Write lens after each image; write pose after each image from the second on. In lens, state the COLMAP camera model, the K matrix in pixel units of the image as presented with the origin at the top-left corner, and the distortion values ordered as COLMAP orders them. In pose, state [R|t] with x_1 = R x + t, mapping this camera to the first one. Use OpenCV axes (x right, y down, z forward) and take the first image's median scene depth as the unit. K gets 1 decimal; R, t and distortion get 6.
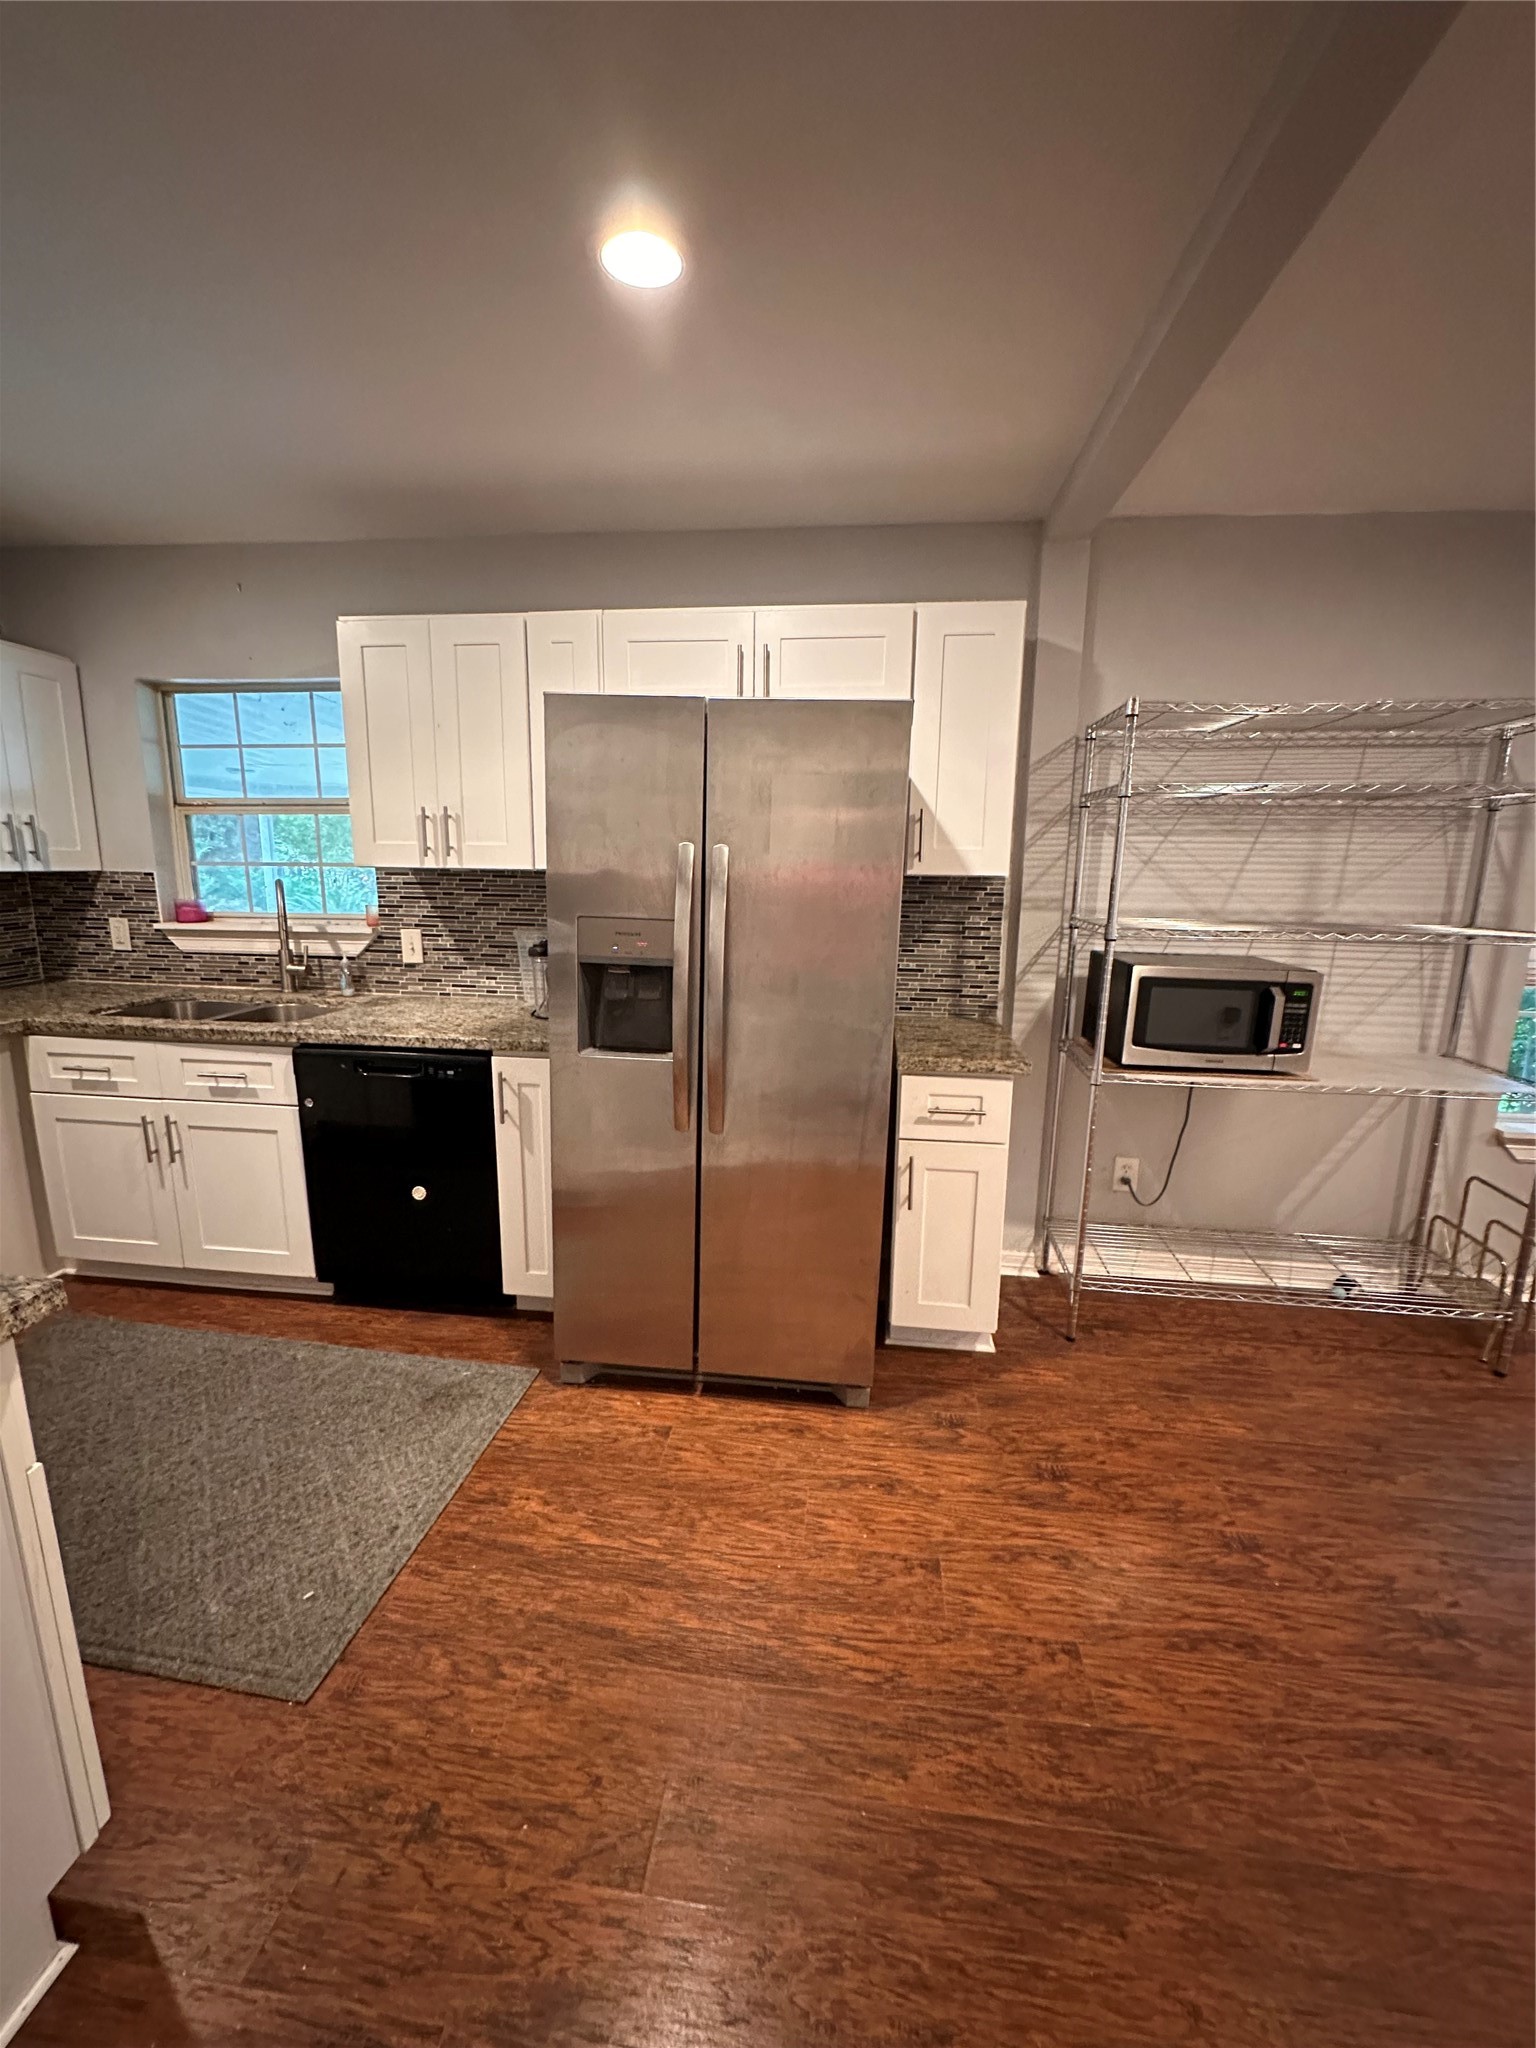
lens RADIAL K [[818.6, 0, 768.1], [0, 818.6, 1025.7], [0, 0, 1]] dist [-0.001012, 0.000256]
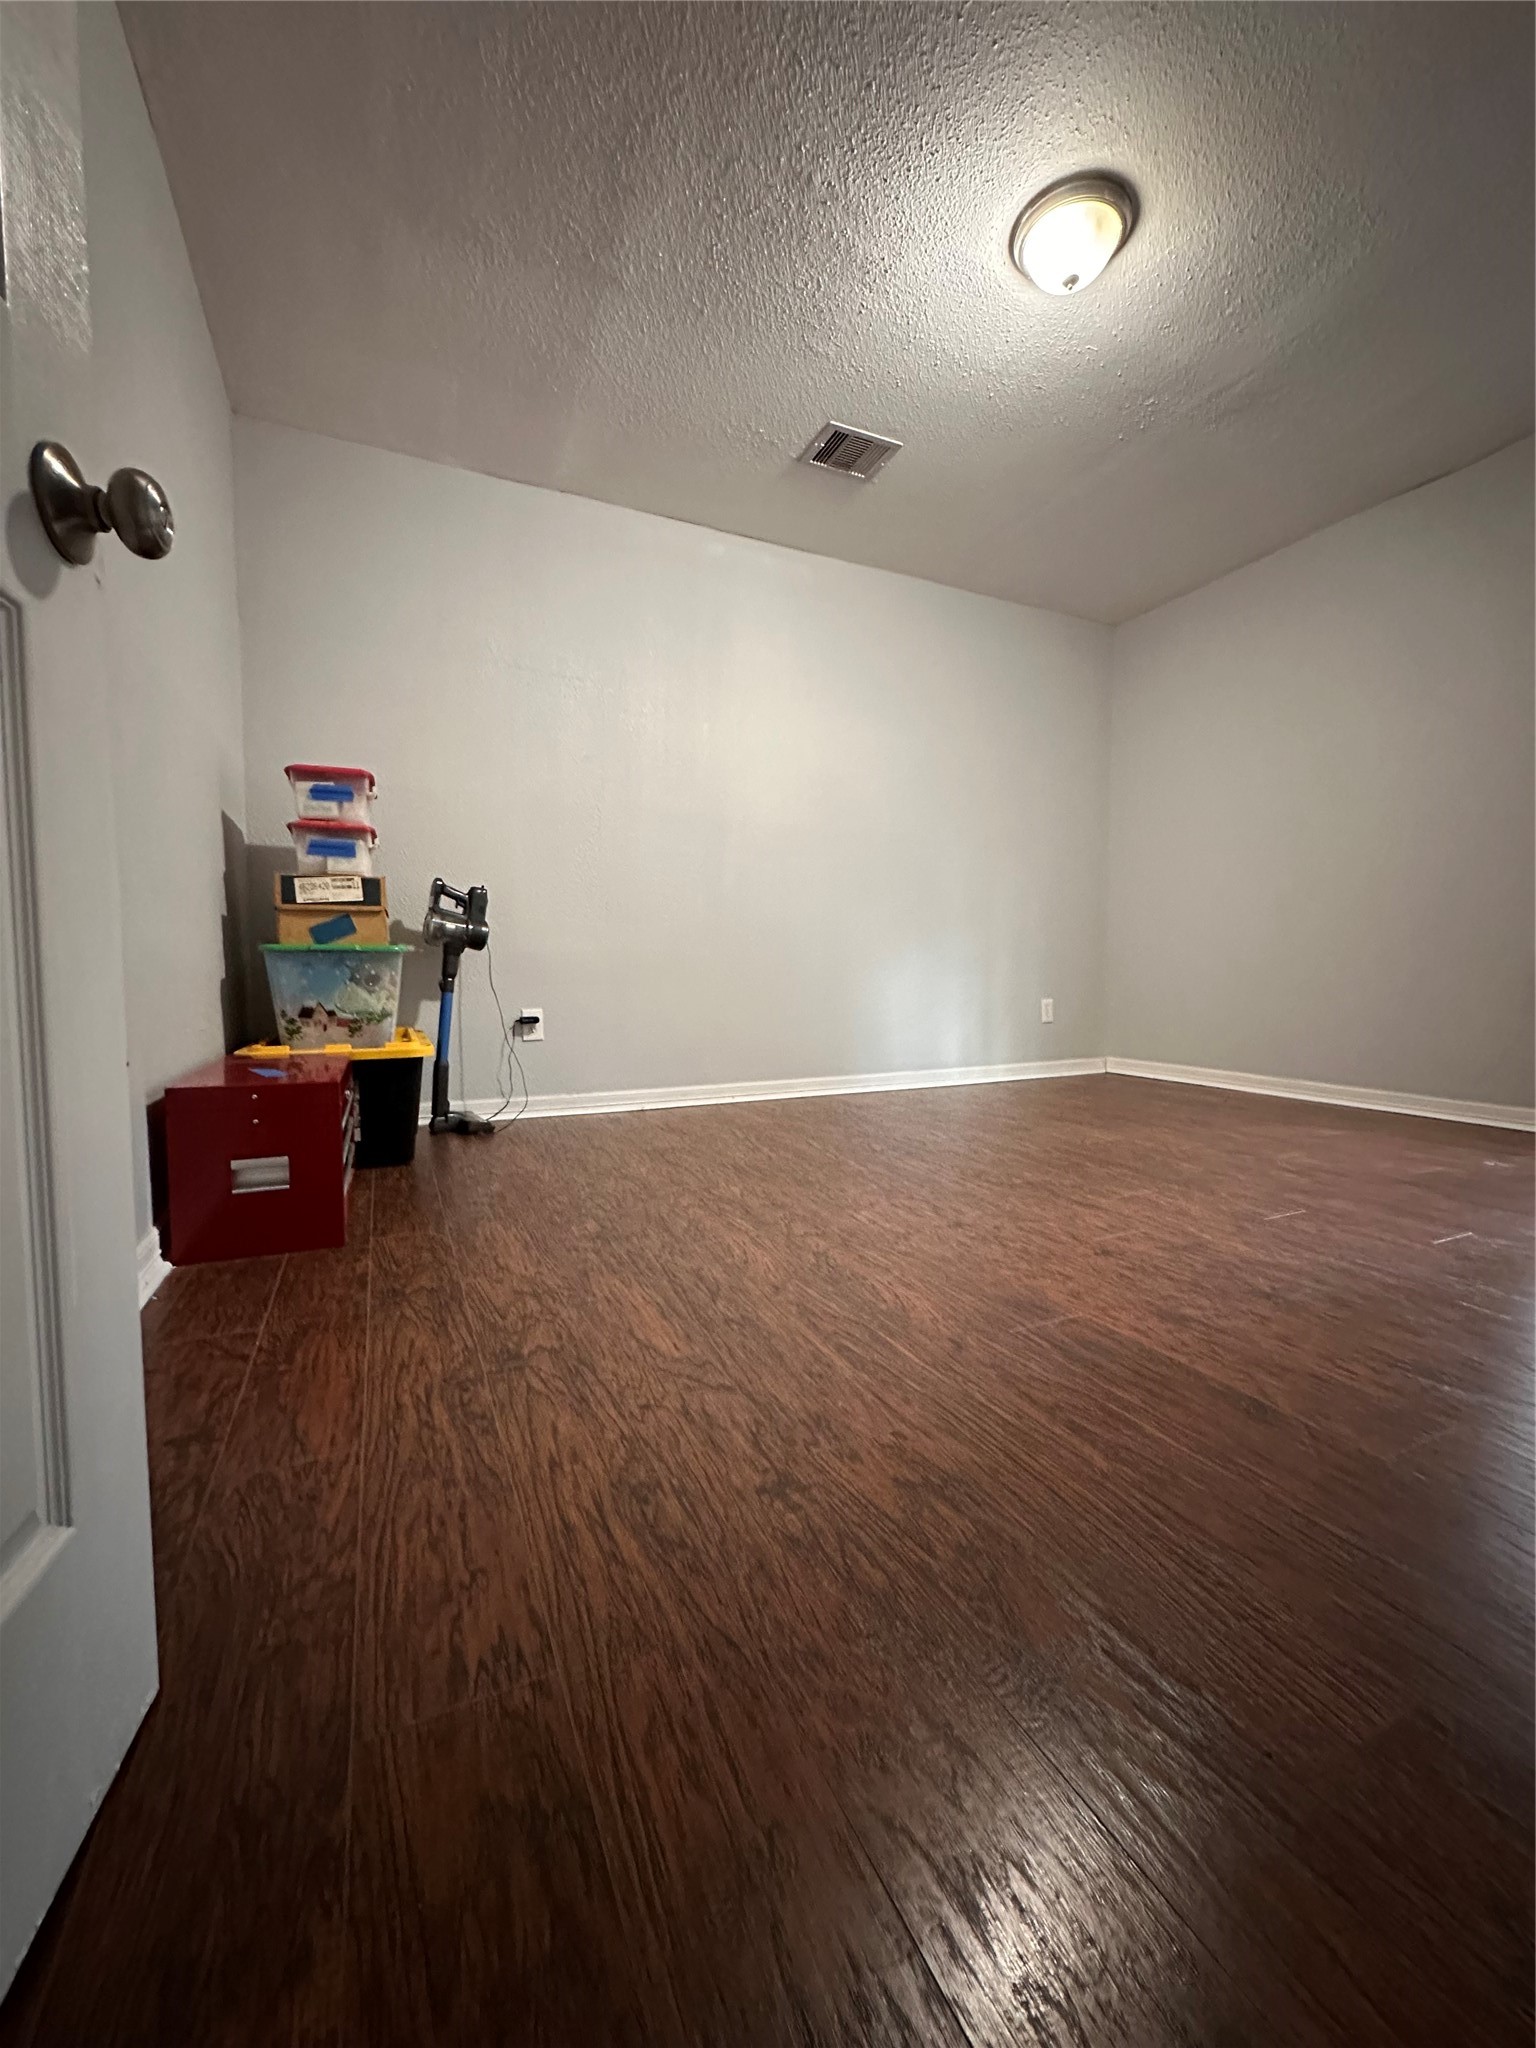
lens RADIAL K [[818.6, 0, 764.7], [0, 818.6, 1022.4], [0, 0, 1]] dist [-0.001012, 0.000256]
pose [[-0.532606, -0.070565, 0.843417, -0.507868], [0.155446, 0.971411, 0.179435, 0.199665], [-0.831966, 0.226674, -0.506410, 0.640830]]
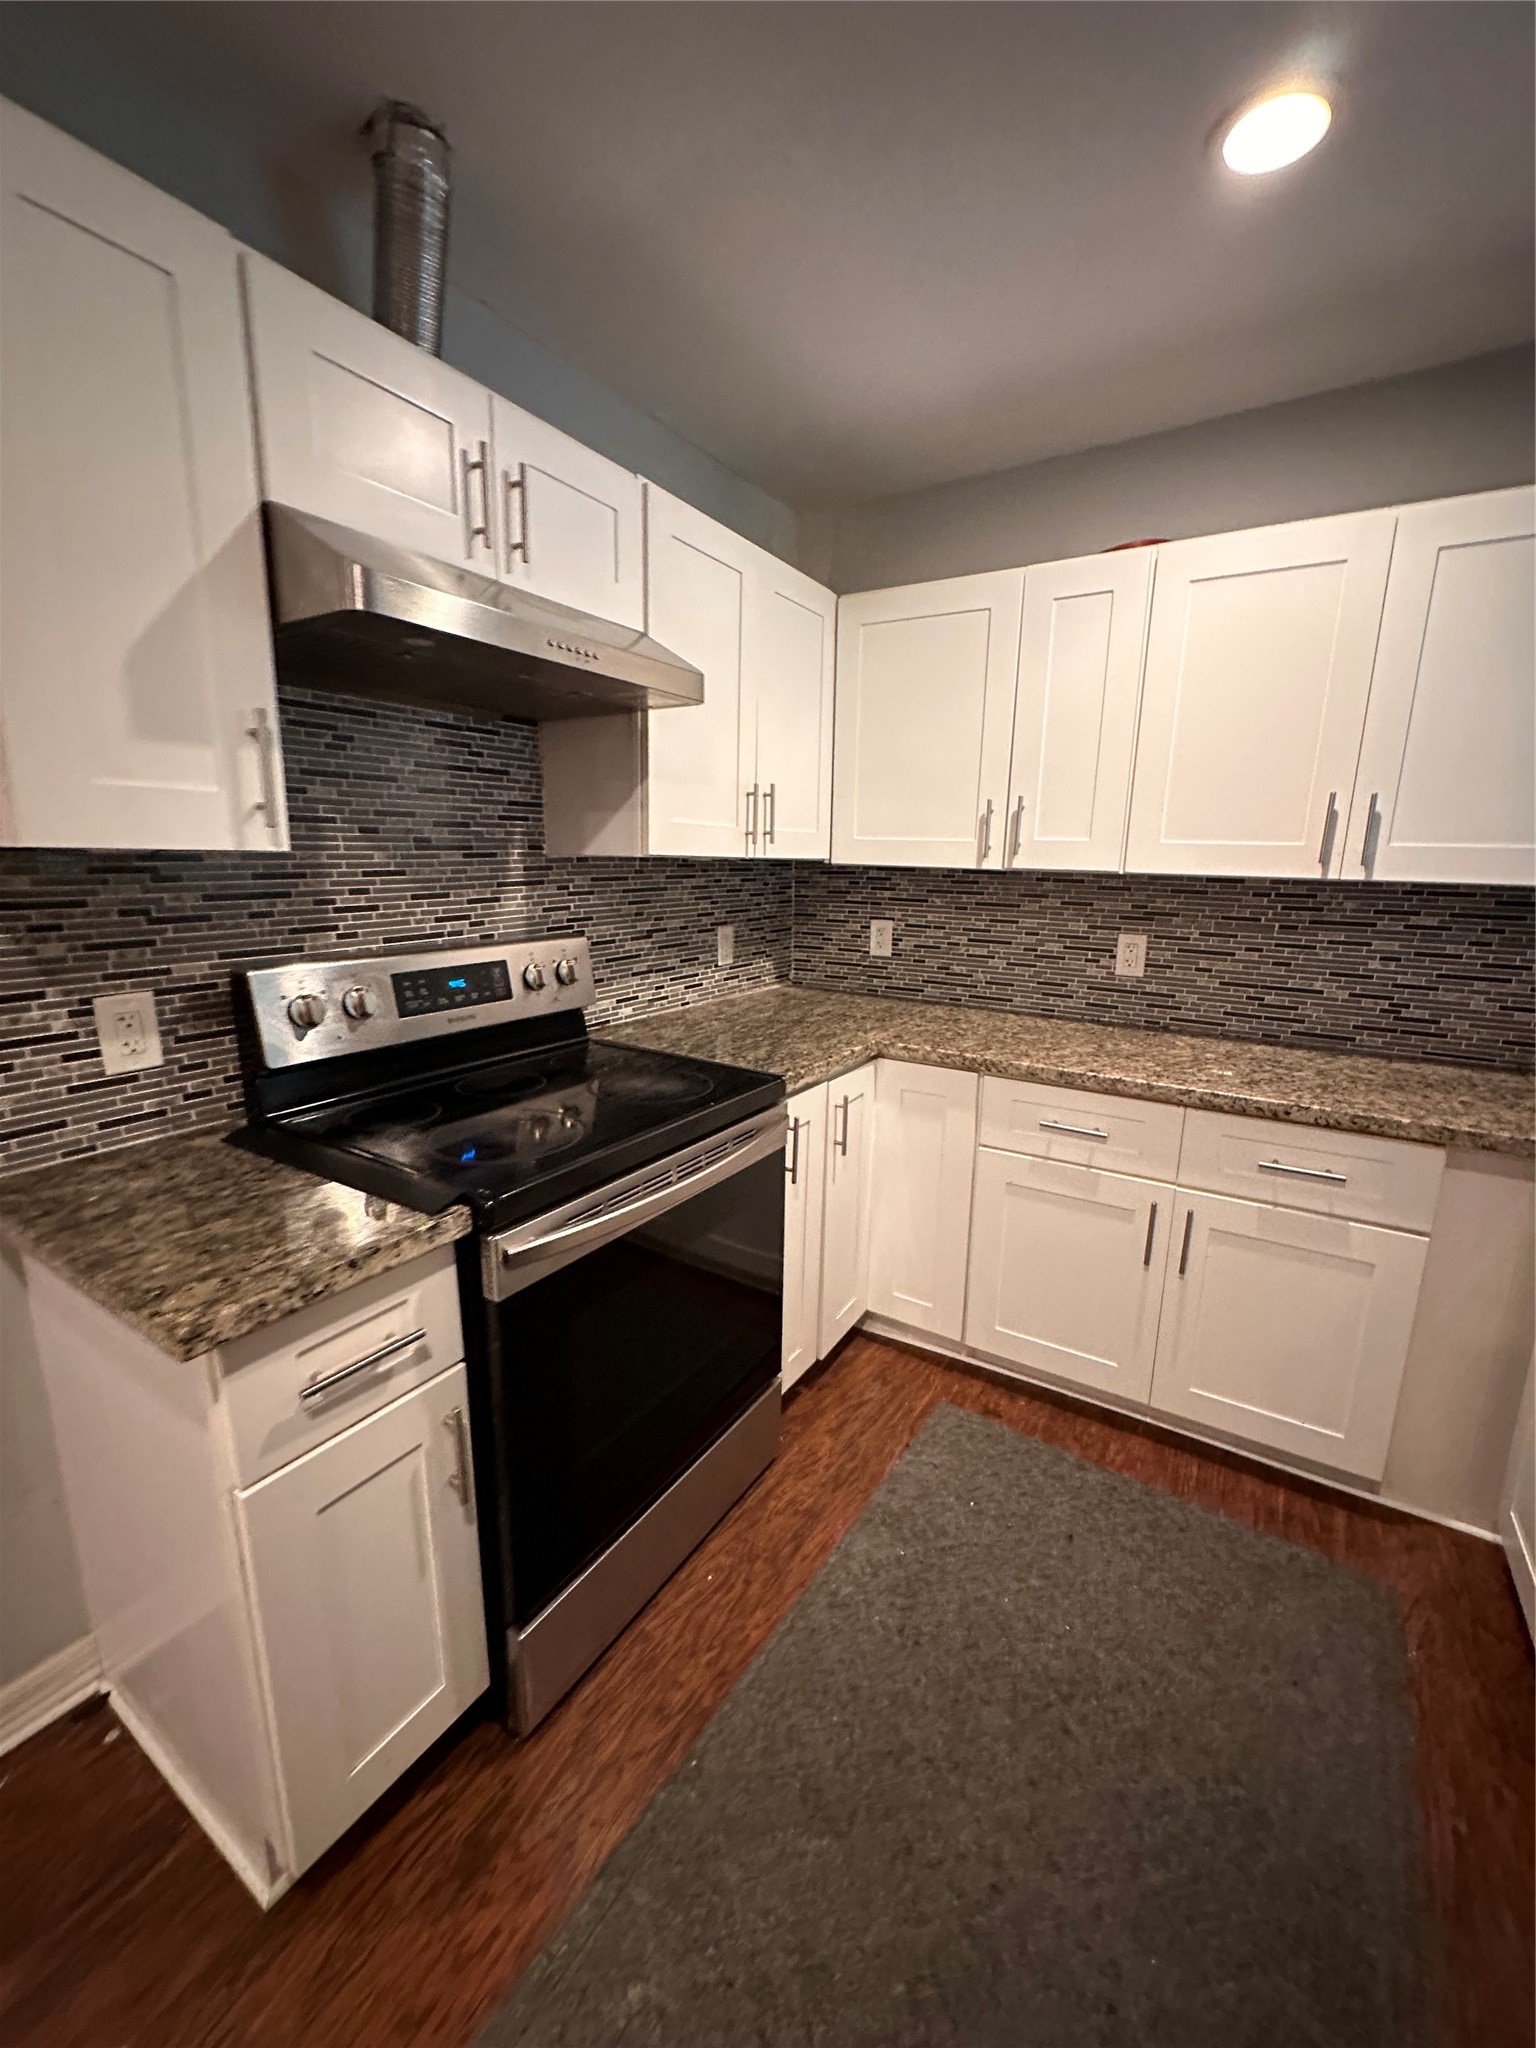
lens RADIAL K [[818.6, 0, 768.7], [0, 818.6, 1022.0], [0, 0, 1]] dist [-0.001012, 0.000256]
pose [[-0.428503, 0.163372, -0.888648, -0.171051], [-0.196657, 0.943076, 0.268206, -0.133091], [0.881879, 0.289686, -0.371982, 0.696855]]
